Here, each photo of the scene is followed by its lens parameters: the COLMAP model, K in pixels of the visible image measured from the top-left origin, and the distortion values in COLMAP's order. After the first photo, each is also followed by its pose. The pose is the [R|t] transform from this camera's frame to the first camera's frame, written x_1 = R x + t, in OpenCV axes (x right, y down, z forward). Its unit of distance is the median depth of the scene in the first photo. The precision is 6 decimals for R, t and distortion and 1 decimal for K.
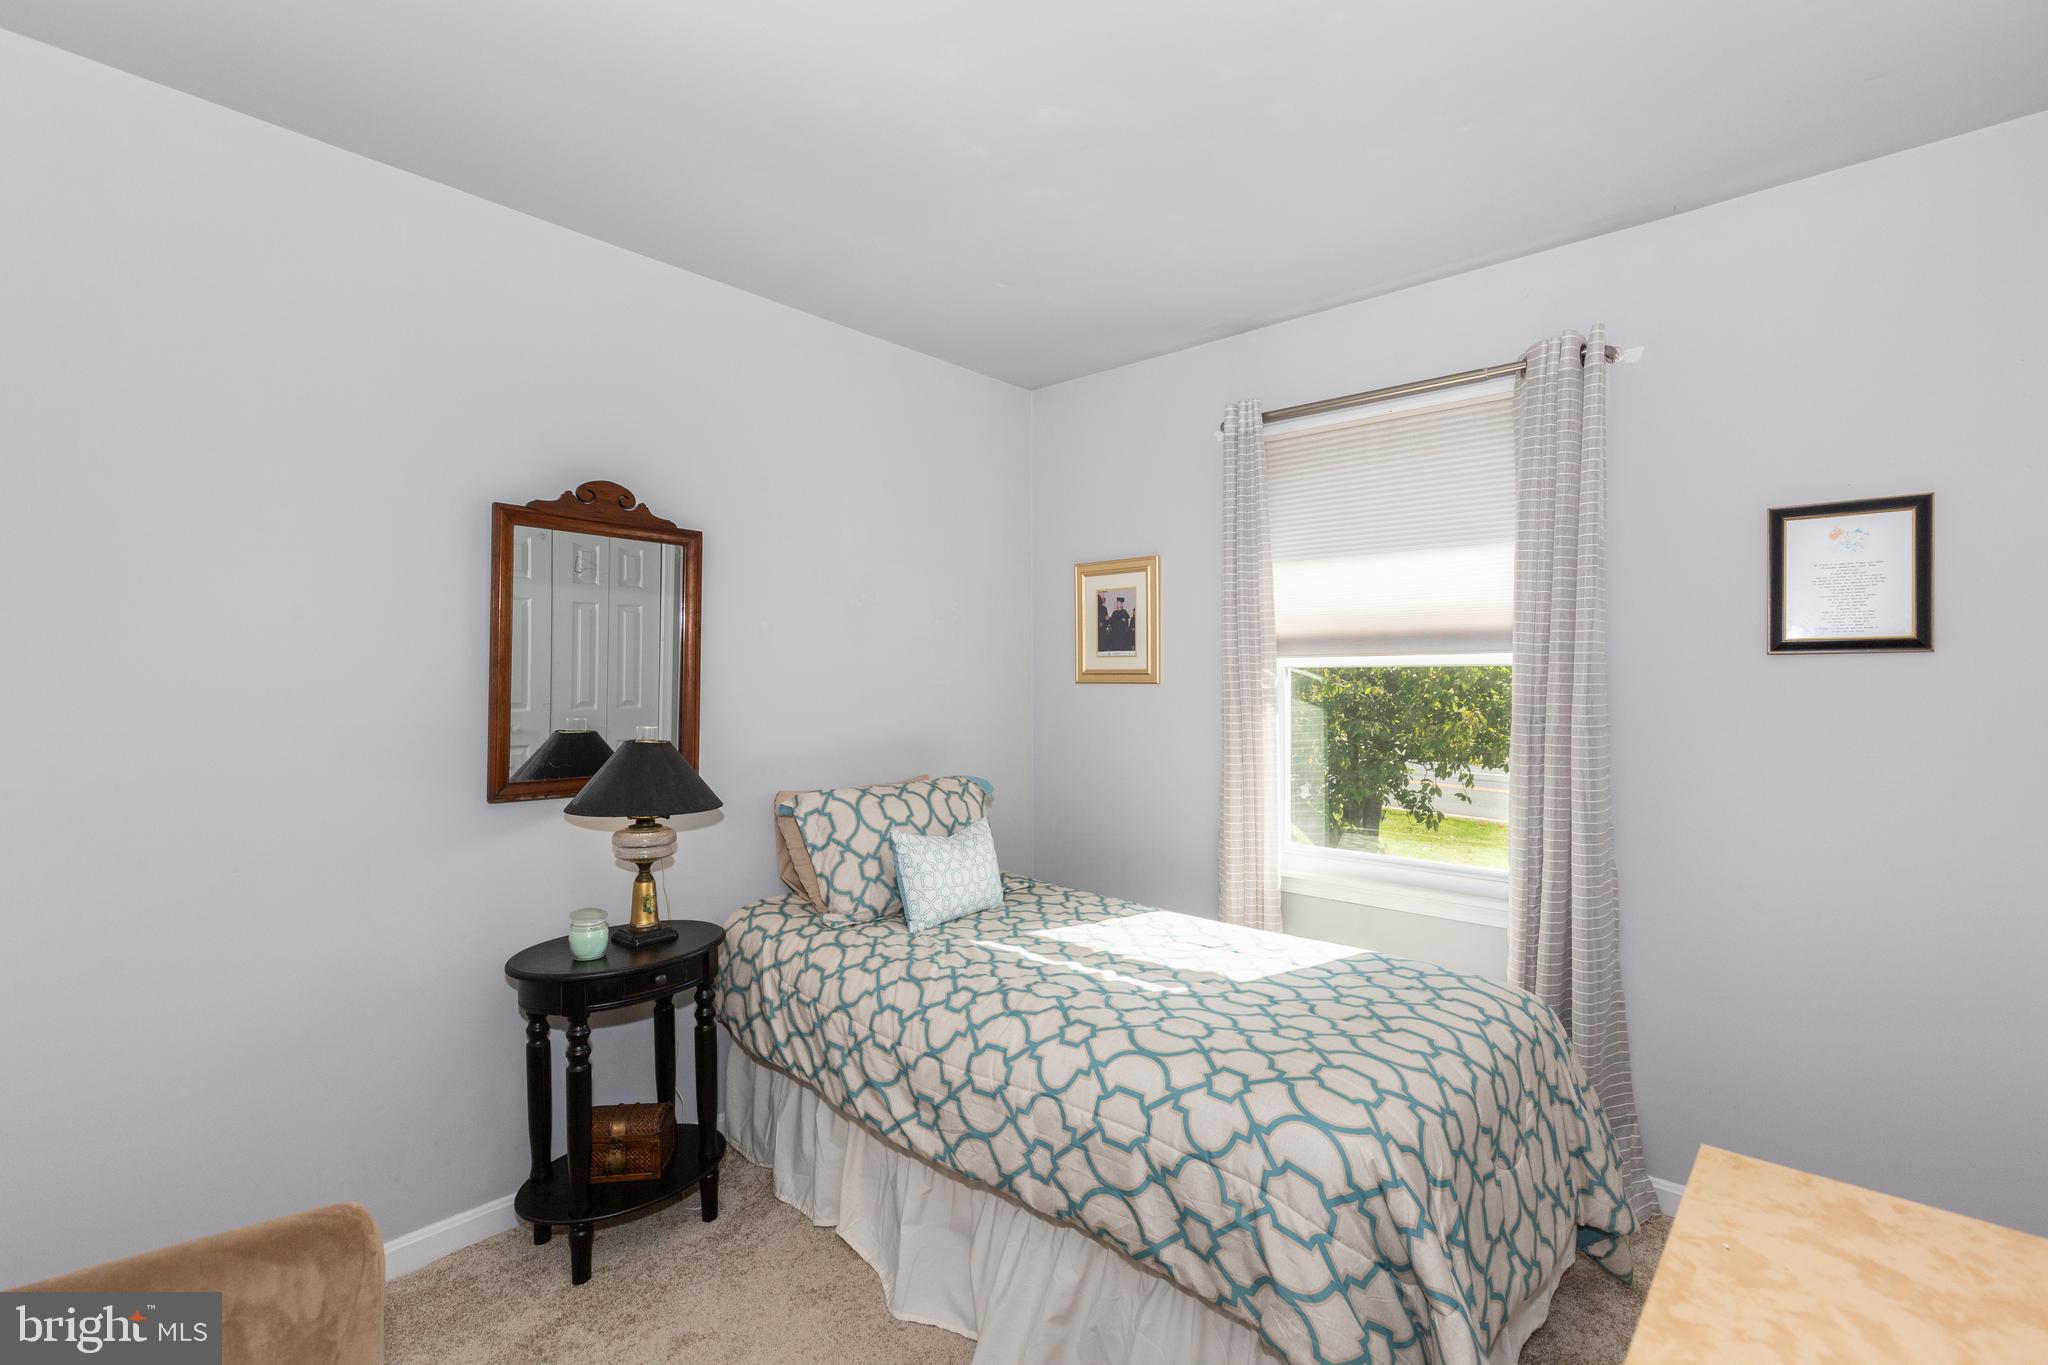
lens RADIAL K [[914.9, 0, 1015.5], [0, 914.9, 684.3], [0, 0, 1]] dist [0.004296, -0.000326]
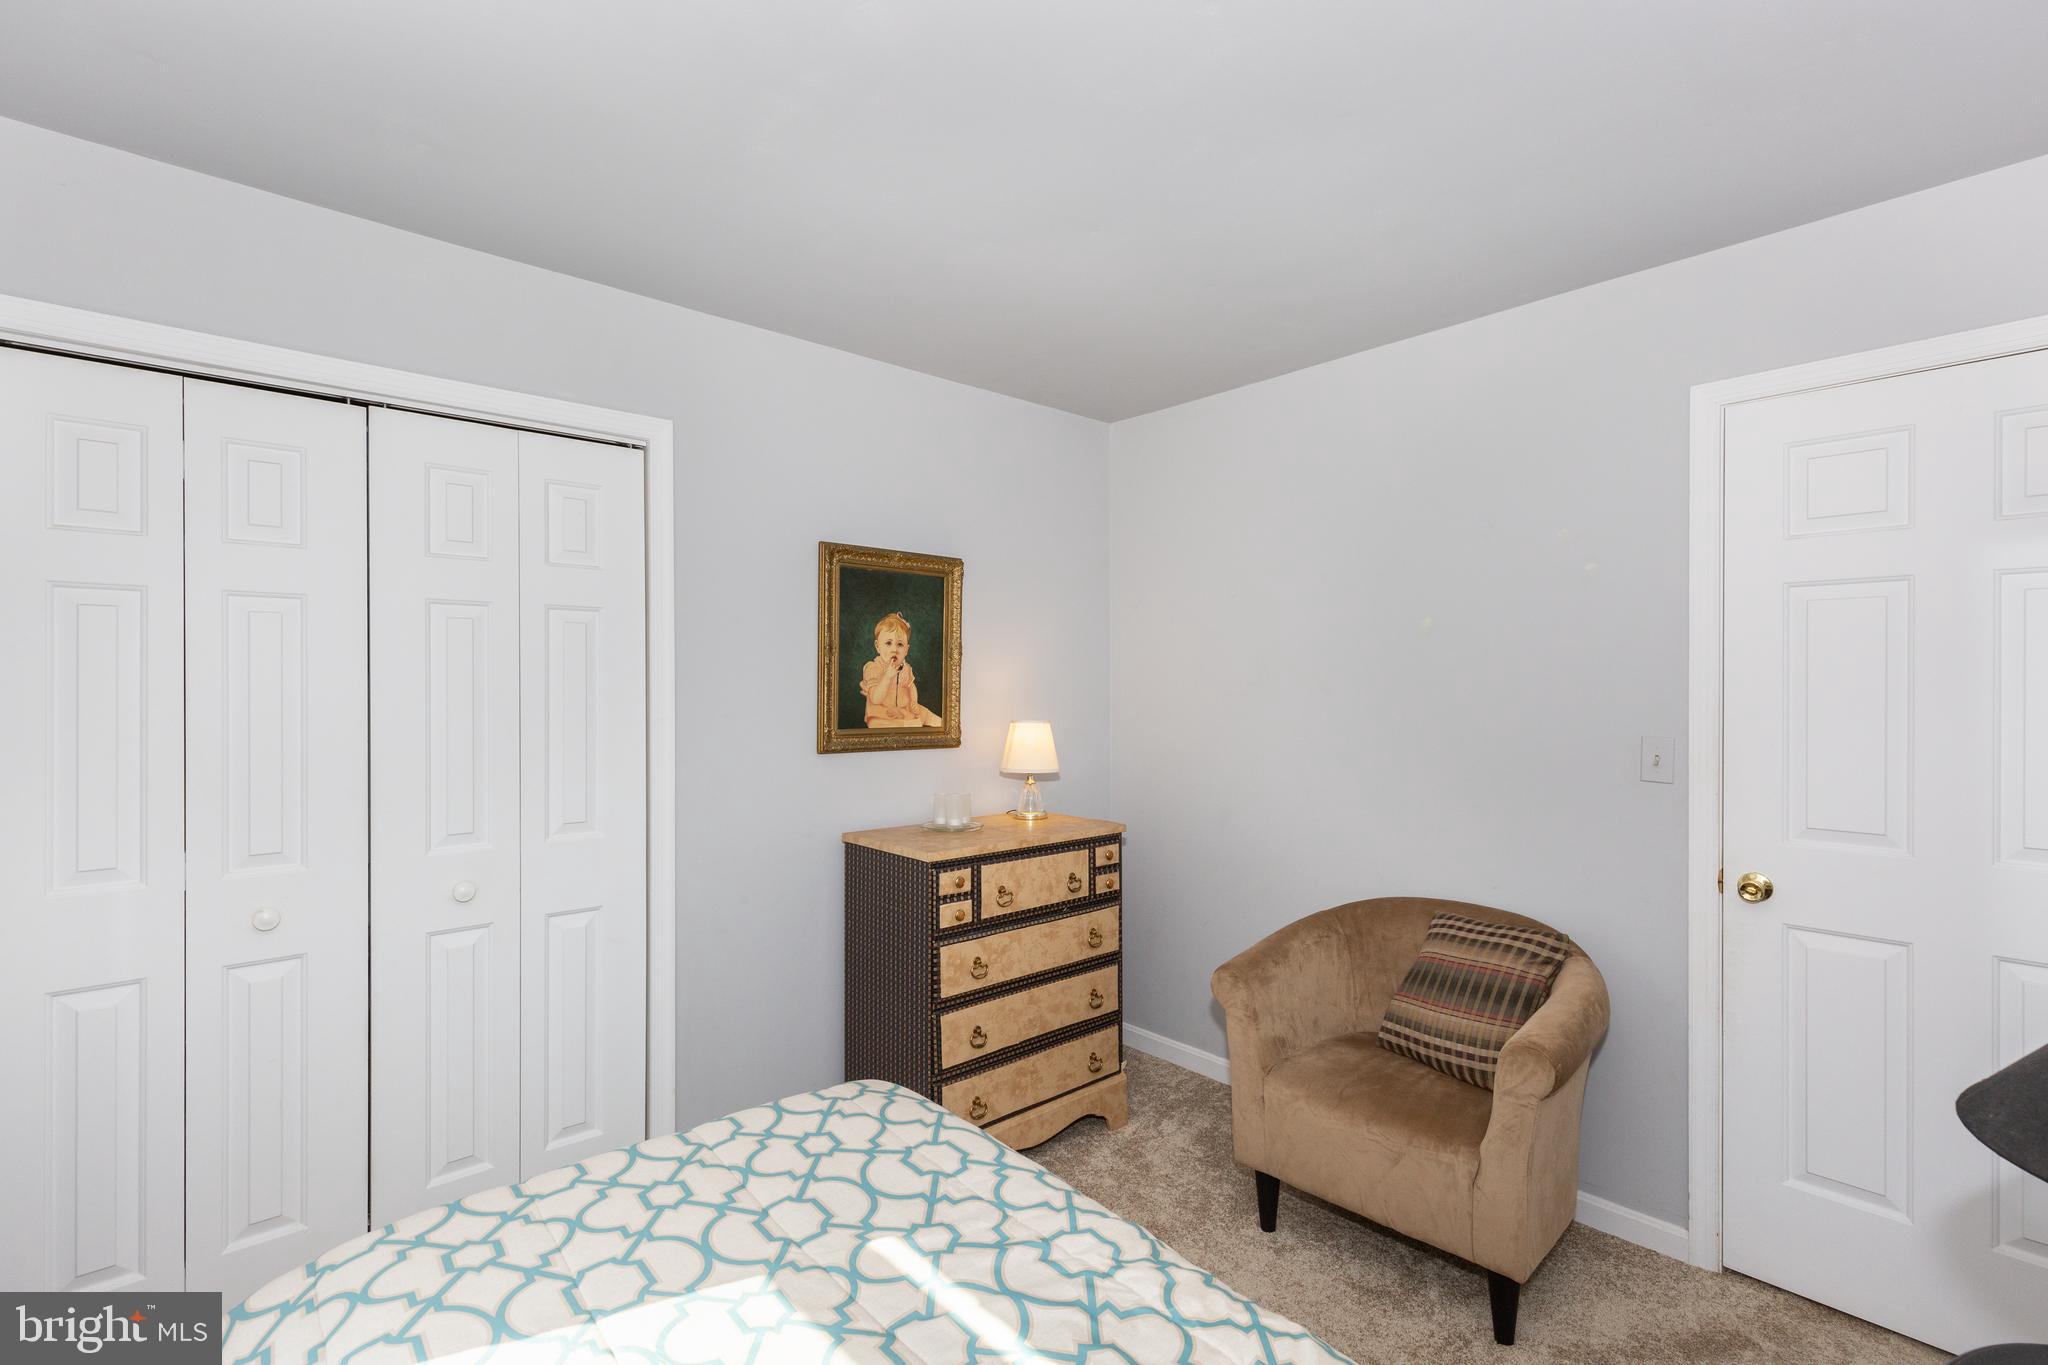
lens RADIAL K [[920.9, 0, 1025.0], [0, 920.9, 691.5], [0, 0, 1]] dist [0.001633, 0.000162]
pose [[-0.993689, 0.000038, 0.112172, 0.007760], [0.001642, 0.999898, 0.014208, -0.057702], [-0.112160, 0.014303, -0.993587, 1.655451]]
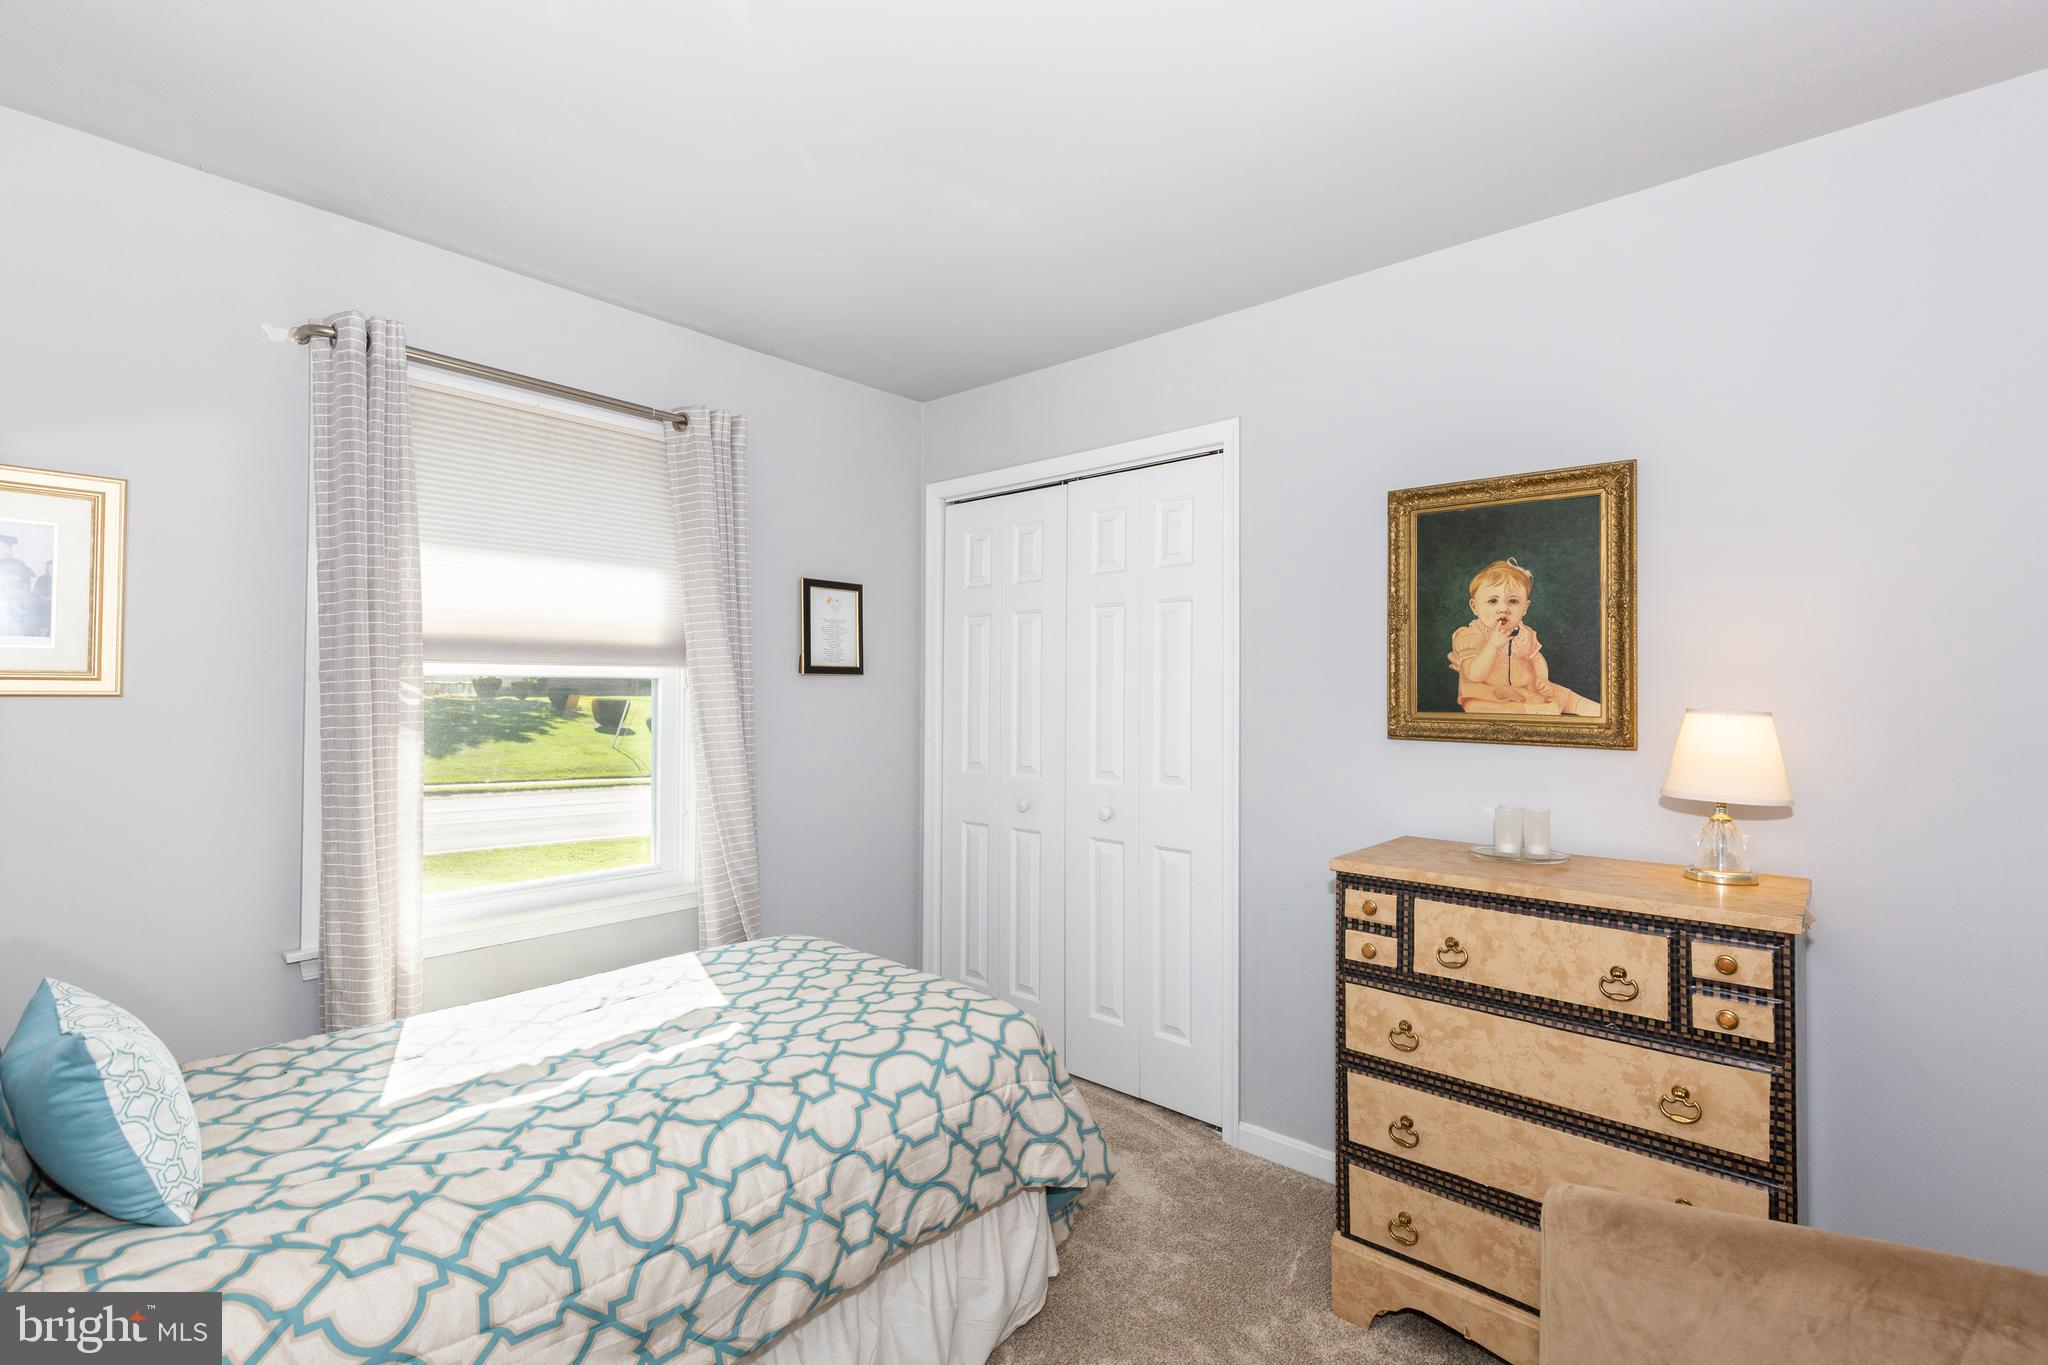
lens RADIAL K [[914.9, 0, 1015.5], [0, 914.9, 684.3], [0, 0, 1]] dist [0.004296, -0.000326]
pose [[-0.001105, 0.008647, 0.999962, -0.764461], [0.003136, 0.999958, -0.008643, -0.002708], [-0.999994, 0.003126, -0.001132, 0.737509]]
